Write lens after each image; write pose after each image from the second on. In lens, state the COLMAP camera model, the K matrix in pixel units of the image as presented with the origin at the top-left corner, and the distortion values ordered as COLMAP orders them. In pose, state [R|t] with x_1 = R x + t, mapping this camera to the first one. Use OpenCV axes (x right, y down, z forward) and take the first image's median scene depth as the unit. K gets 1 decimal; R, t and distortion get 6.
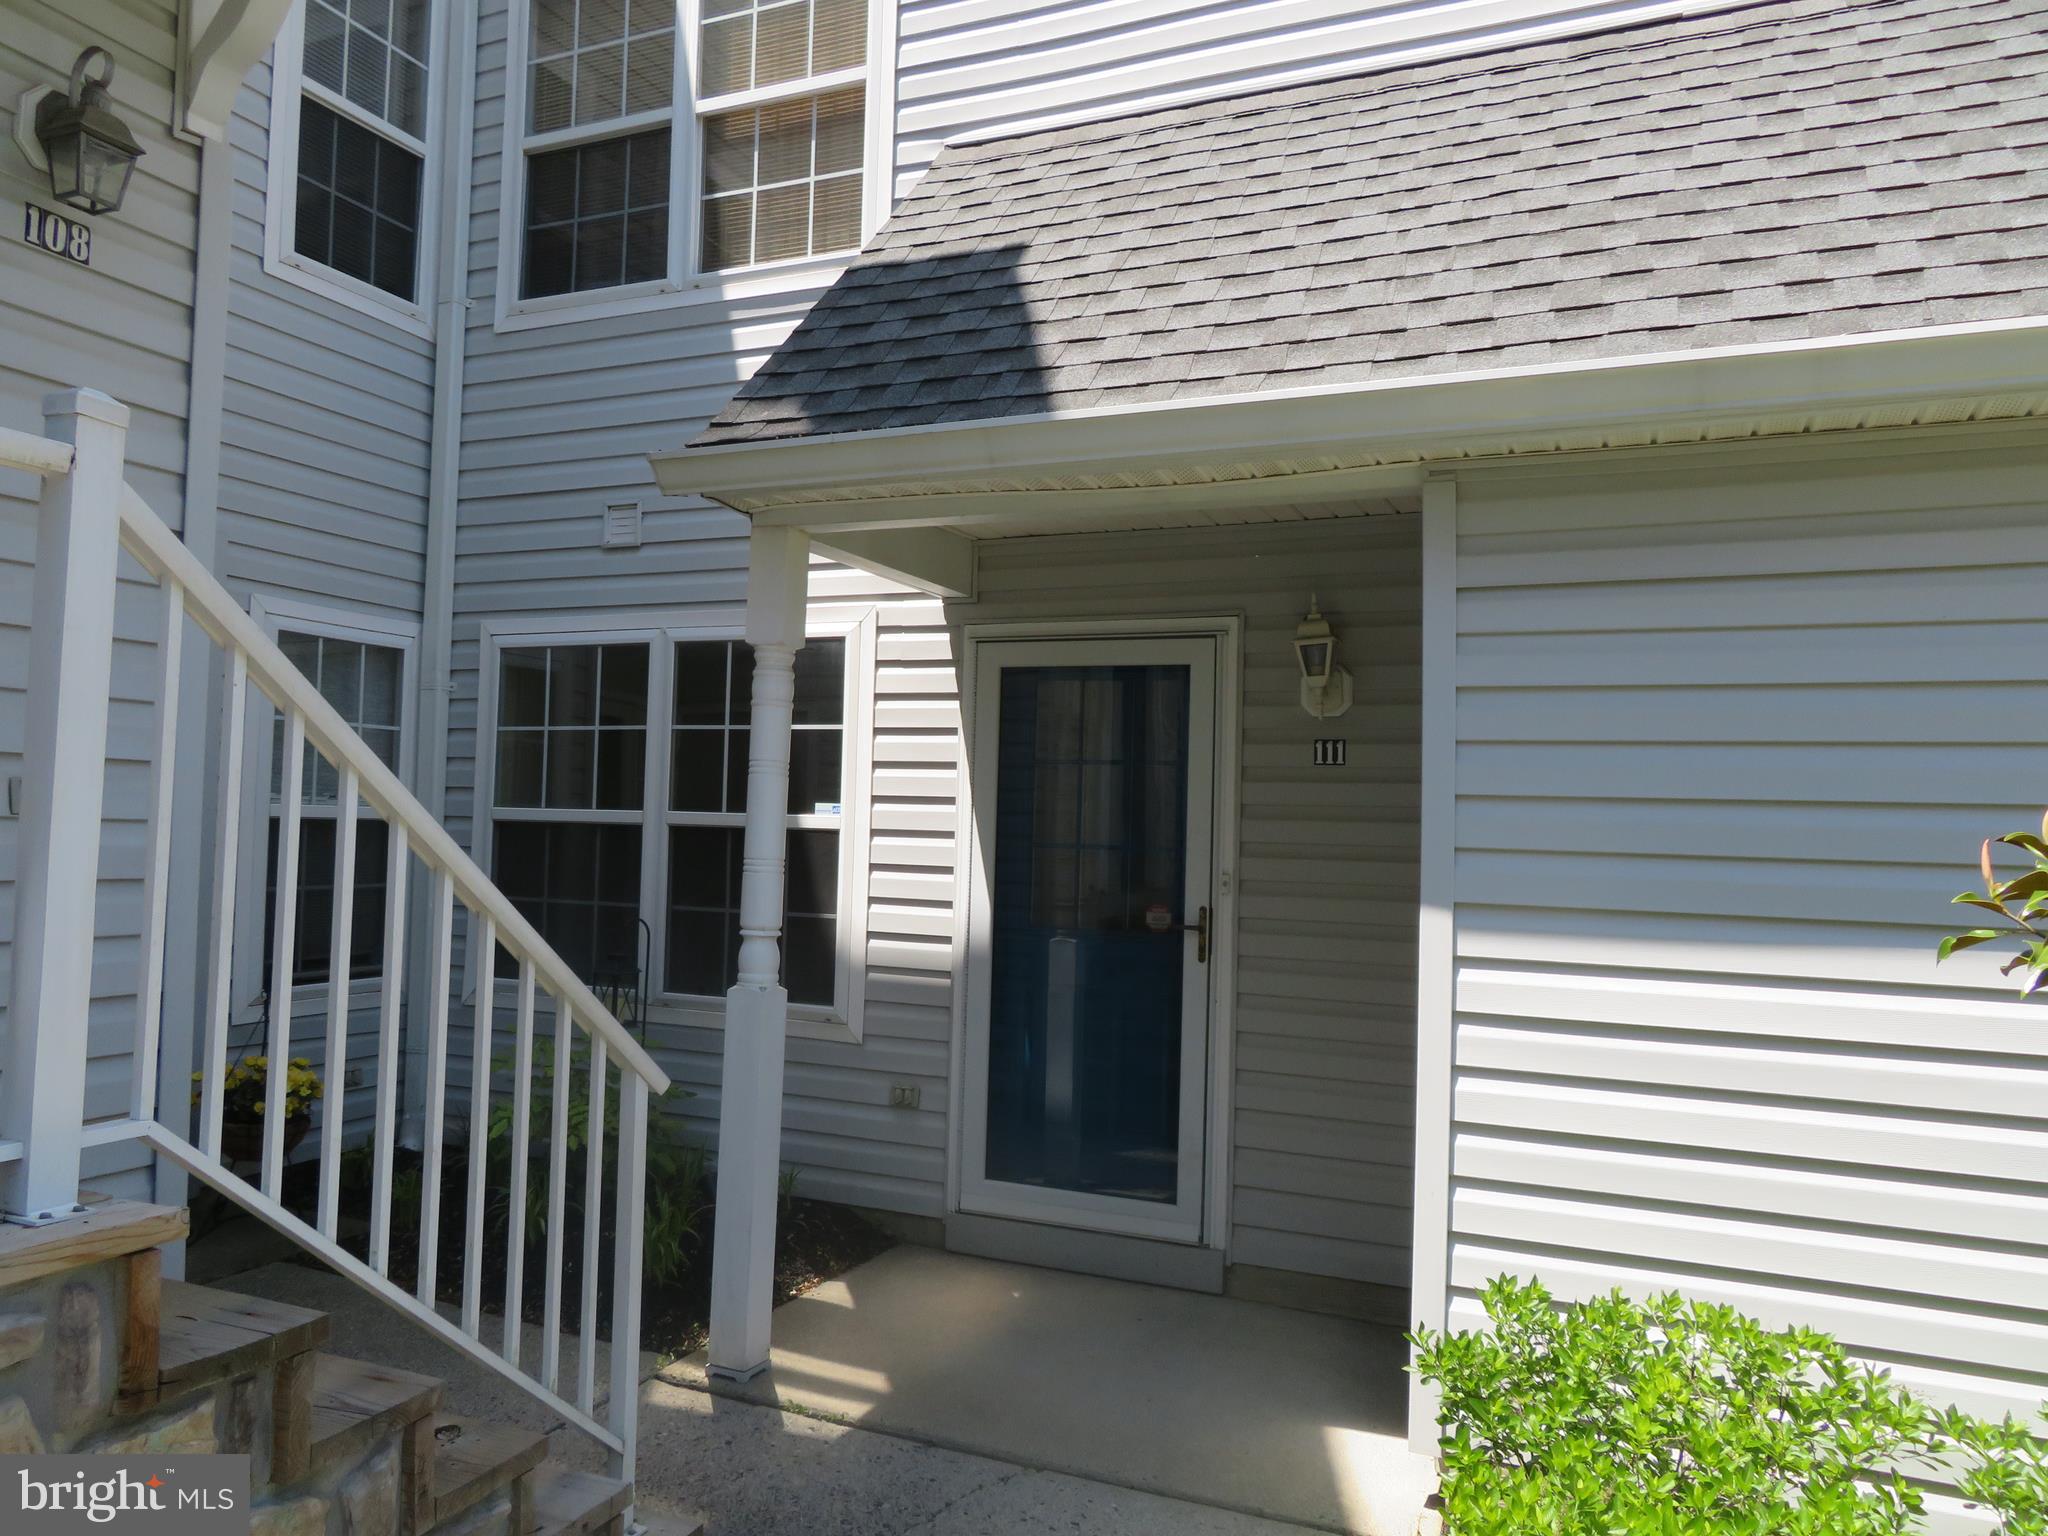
lens RADIAL K [[1454.4, 0, 1024.0], [0, 1454.4, 768.0], [0, 0, 1]] dist [-0.011178, -0.003642]
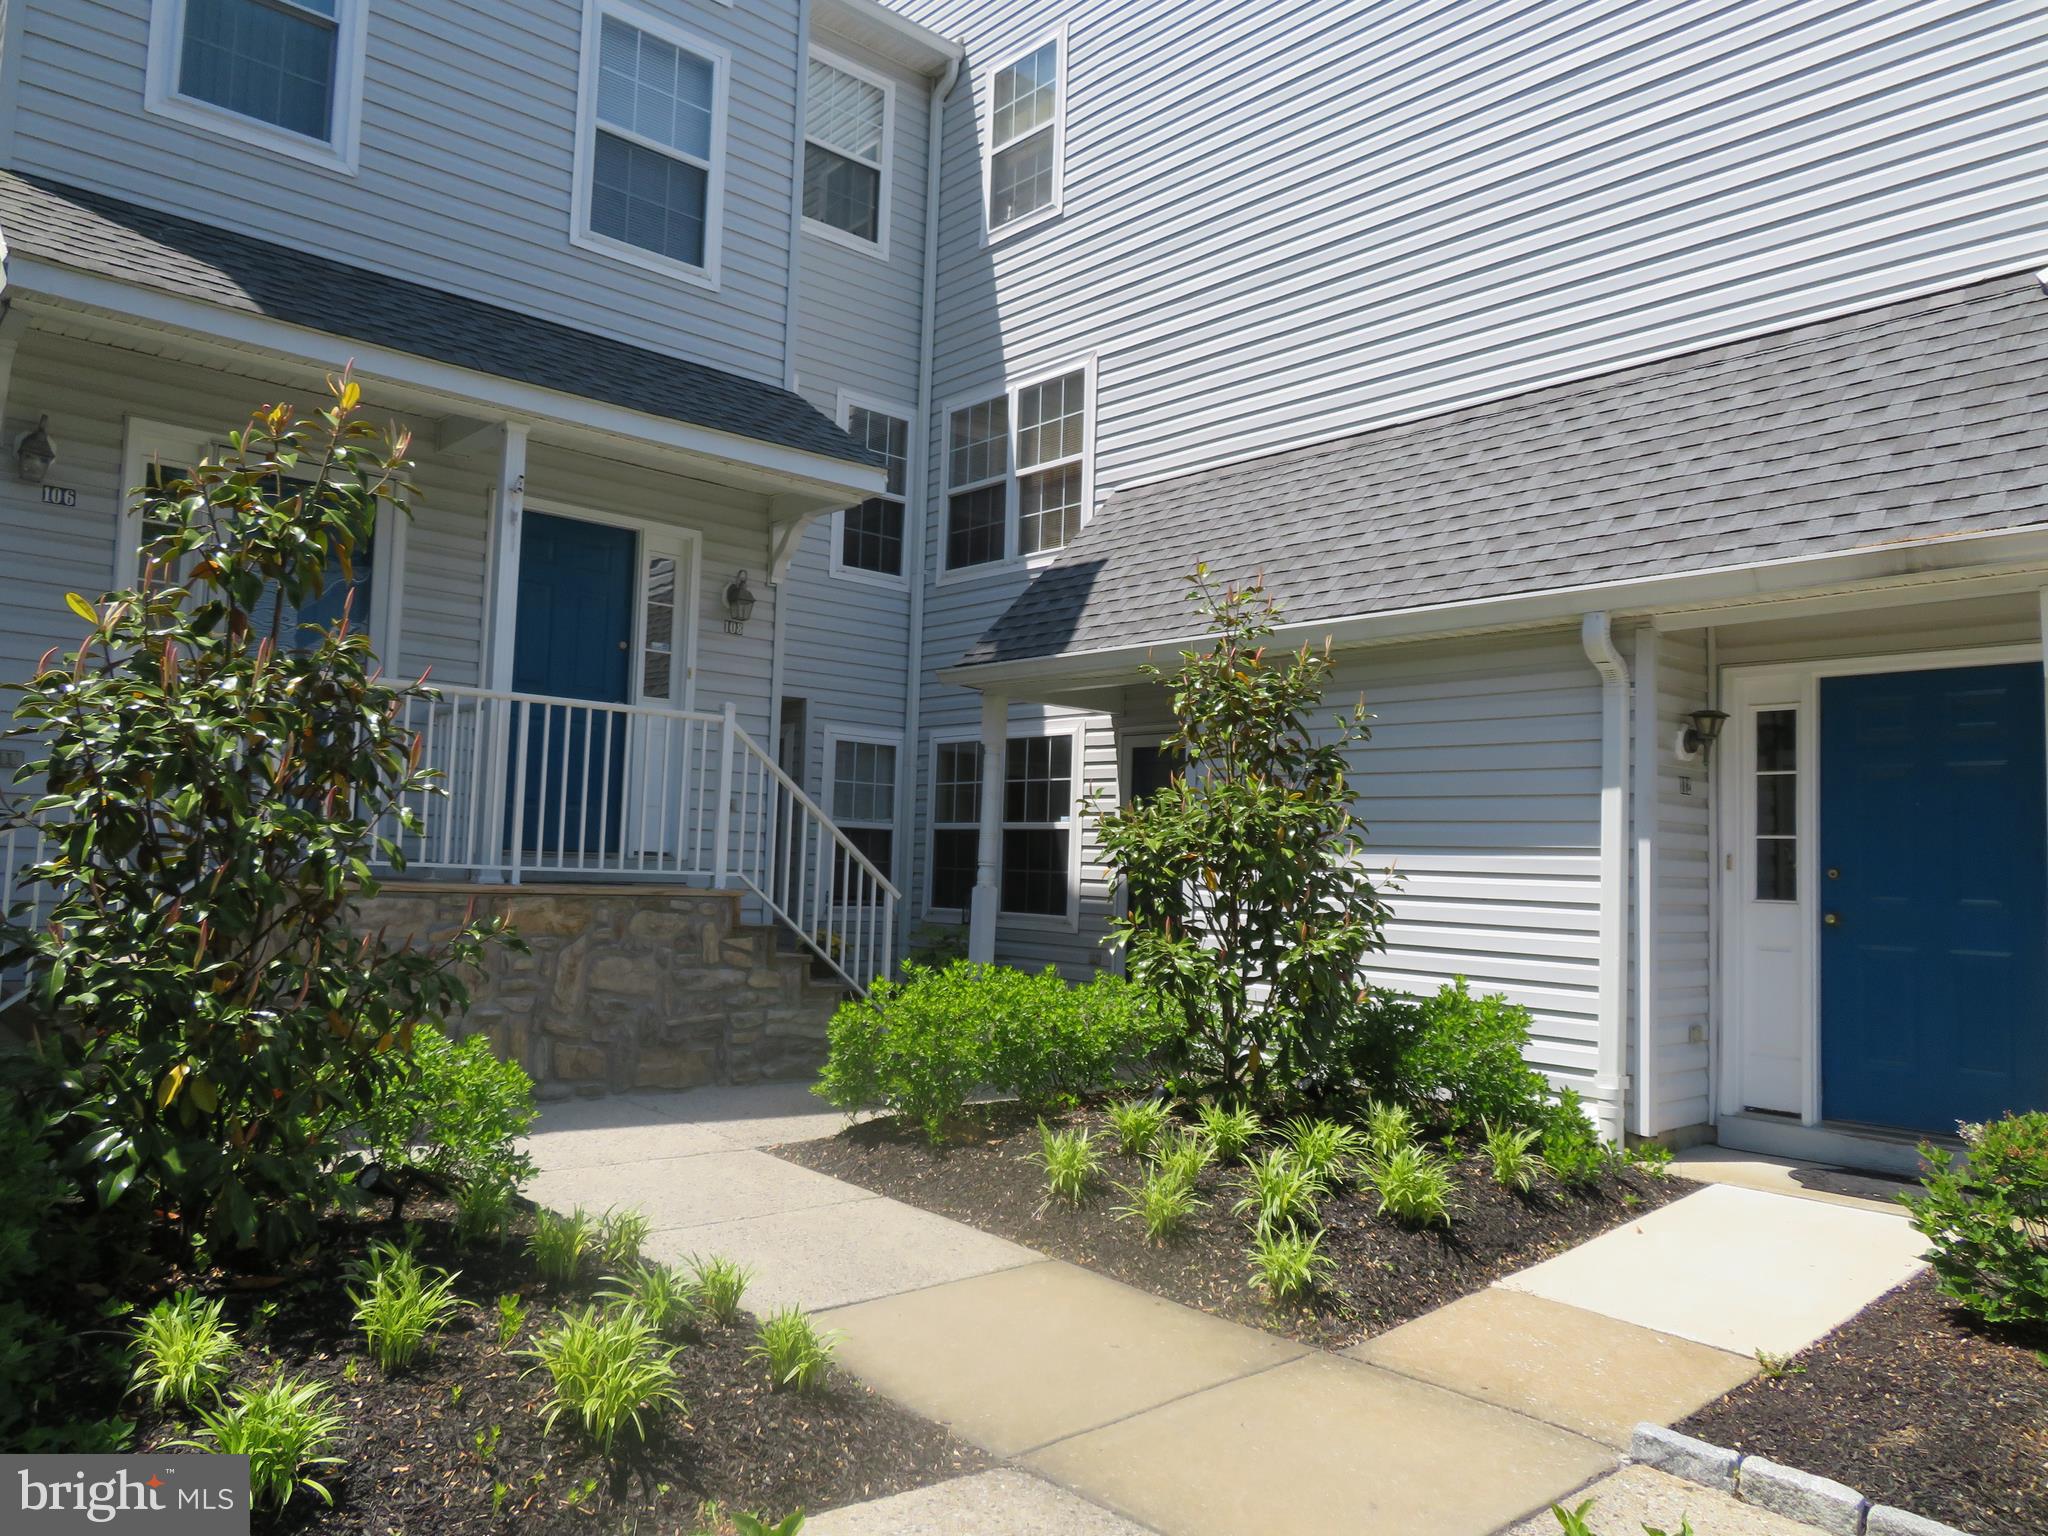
lens RADIAL K [[1454.4, 0, 1024.0], [0, 1454.4, 768.0], [0, 0, 1]] dist [-0.011178, -0.003642]
pose [[0.904007, -0.023568, -0.426867, 0.678642], [0.005812, 0.999065, -0.042852, 0.042846], [0.427478, 0.036257, 0.903298, -0.859794]]
